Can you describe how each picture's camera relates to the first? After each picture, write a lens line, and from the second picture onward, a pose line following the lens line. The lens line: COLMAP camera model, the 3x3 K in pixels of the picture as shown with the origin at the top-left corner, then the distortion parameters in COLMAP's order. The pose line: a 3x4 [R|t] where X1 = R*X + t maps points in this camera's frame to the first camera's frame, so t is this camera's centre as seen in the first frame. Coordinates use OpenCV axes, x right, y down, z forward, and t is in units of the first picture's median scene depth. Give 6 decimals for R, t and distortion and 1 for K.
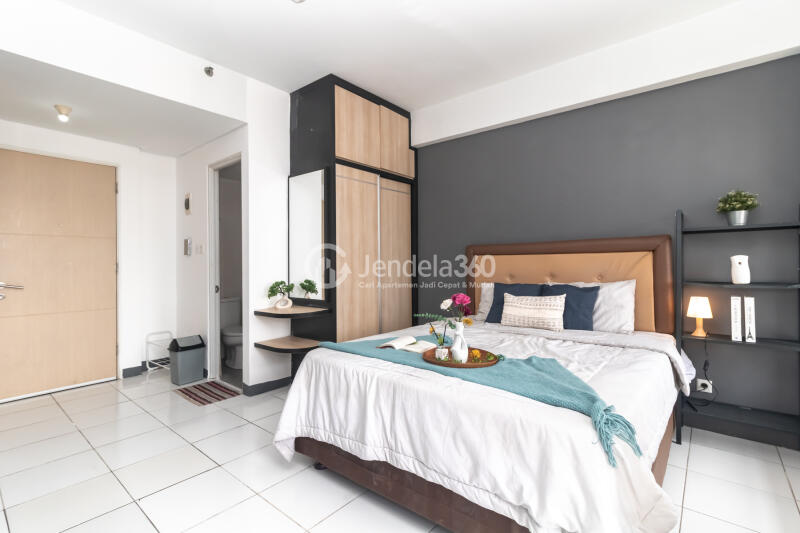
lens RADIAL K [[372.9, 0, 395.3], [0, 372.9, 262.0], [0, 0, 1]] dist [0.002753, 0.000262]
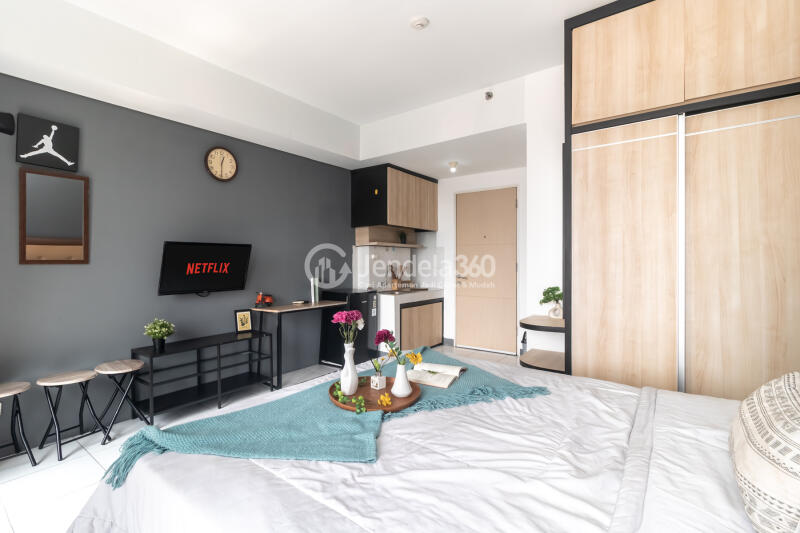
lens RADIAL K [[372.9, 0, 396.8], [0, 372.9, 265.0], [0, 0, 1]] dist [0.002753, 0.000262]
pose [[0.053958, 0.009422, -0.998499, 0.546440], [-0.019323, 0.999778, 0.008390, 0.000783], [0.998356, 0.018842, 0.054128, 0.583885]]
